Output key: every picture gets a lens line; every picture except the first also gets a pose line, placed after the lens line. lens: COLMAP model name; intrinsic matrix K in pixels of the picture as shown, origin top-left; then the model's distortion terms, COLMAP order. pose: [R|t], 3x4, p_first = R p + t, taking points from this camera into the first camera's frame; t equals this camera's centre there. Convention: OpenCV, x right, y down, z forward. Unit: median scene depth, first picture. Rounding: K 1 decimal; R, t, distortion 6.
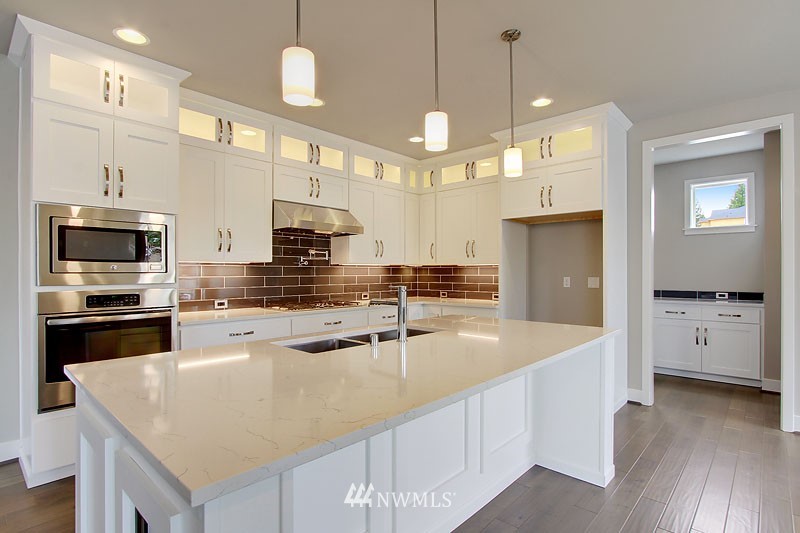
lens RADIAL K [[421.7, 0, 400.0], [0, 421.7, 266.5], [0, 0, 1]] dist [-0.002685, 0.000300]
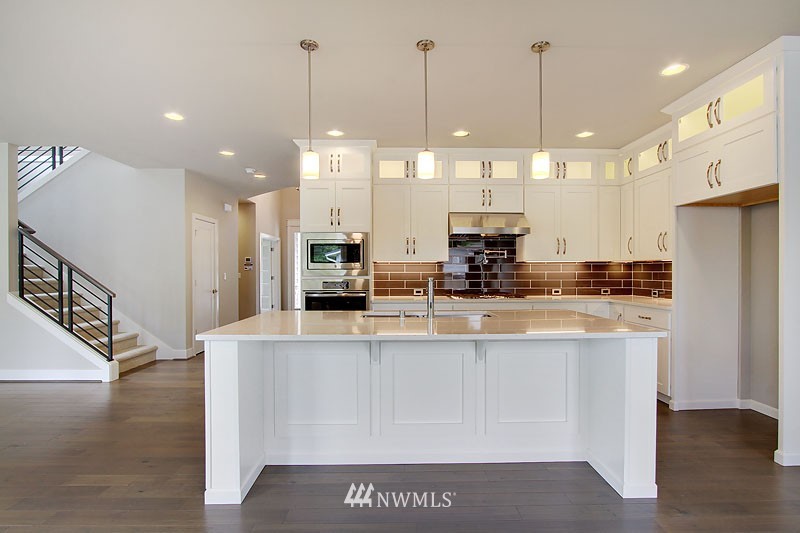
lens RADIAL K [[421.7, 0, 400.0], [0, 421.7, 266.5], [0, 0, 1]] dist [-0.002685, 0.000300]
pose [[0.679420, -0.006309, -0.733722, 0.488502], [0.010620, 0.999943, 0.001236, 0.003008], [0.733673, -0.008632, 0.679448, 0.008341]]
